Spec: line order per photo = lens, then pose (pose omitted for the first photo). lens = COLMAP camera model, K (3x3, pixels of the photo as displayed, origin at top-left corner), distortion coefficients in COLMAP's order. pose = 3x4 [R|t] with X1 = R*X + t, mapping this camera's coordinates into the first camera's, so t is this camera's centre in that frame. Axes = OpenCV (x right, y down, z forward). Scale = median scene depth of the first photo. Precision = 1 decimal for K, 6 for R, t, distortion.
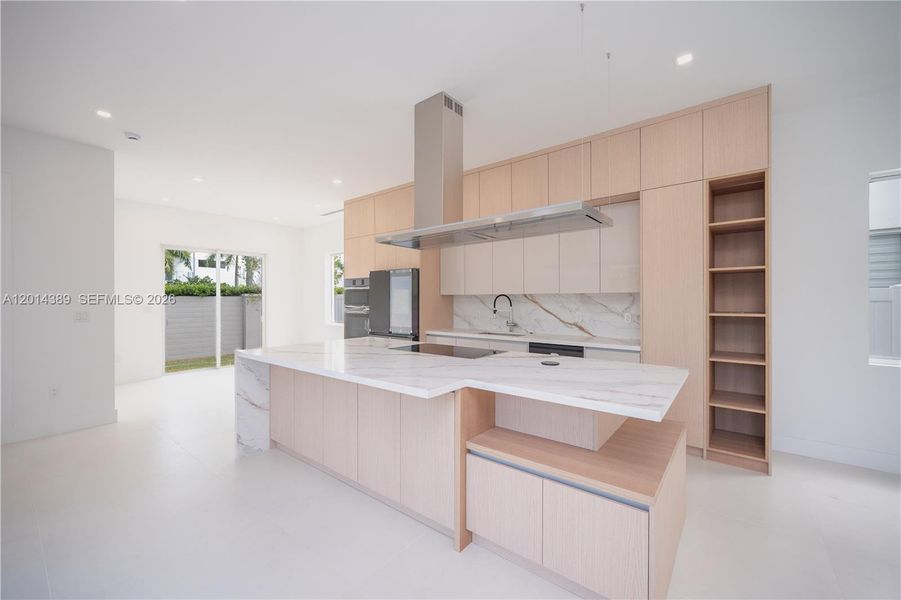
lens RADIAL K [[367.0, 0, 450.5], [0, 367.0, 300.0], [0, 0, 1]] dist [-0.000237, 0.000130]
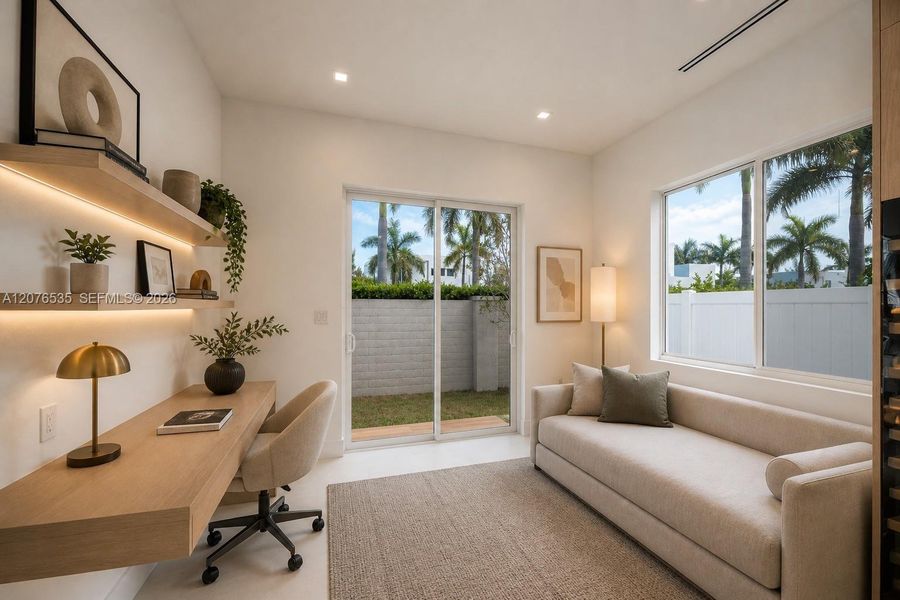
lens RADIAL K [[366.6, 0, 450.0], [0, 366.6, 300.0], [0, 0, 1]] dist [-0.000237, 0.000130]
pose [[0.848693, -0.006388, -0.528847, -0.433368], [-0.001112, 0.999903, -0.013864, 0.002171], [0.528884, 0.012354, 0.848604, 0.732597]]
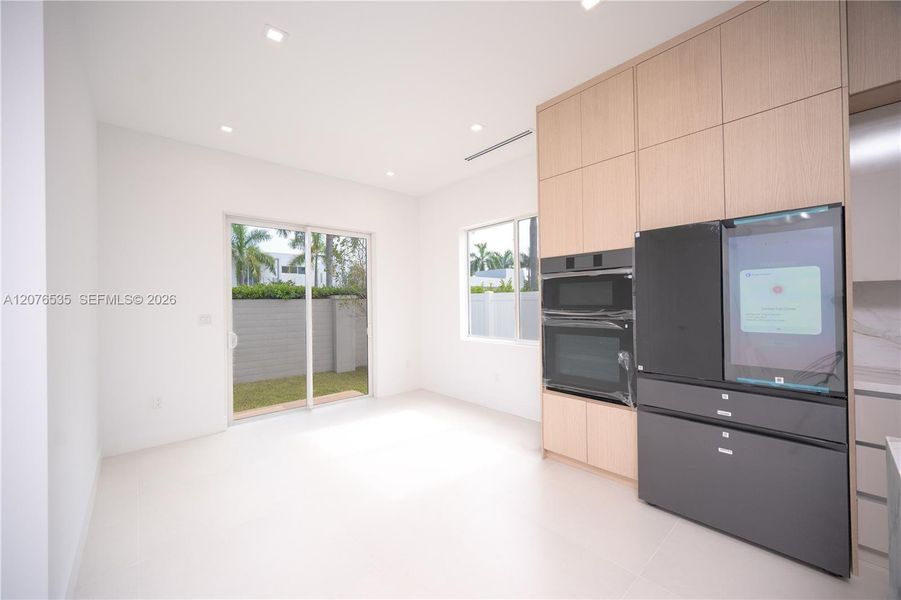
lens RADIAL K [[351.8, 0, 450.5], [0, 351.8, 300.0], [0, 0, 1]] dist [-0.000214, 0.000012]
pose [[0.987615, -0.015967, -0.156081, -0.352432], [0.015443, 0.999870, -0.004568, 0.000213], [0.156134, 0.002101, 0.987734, 0.520325]]
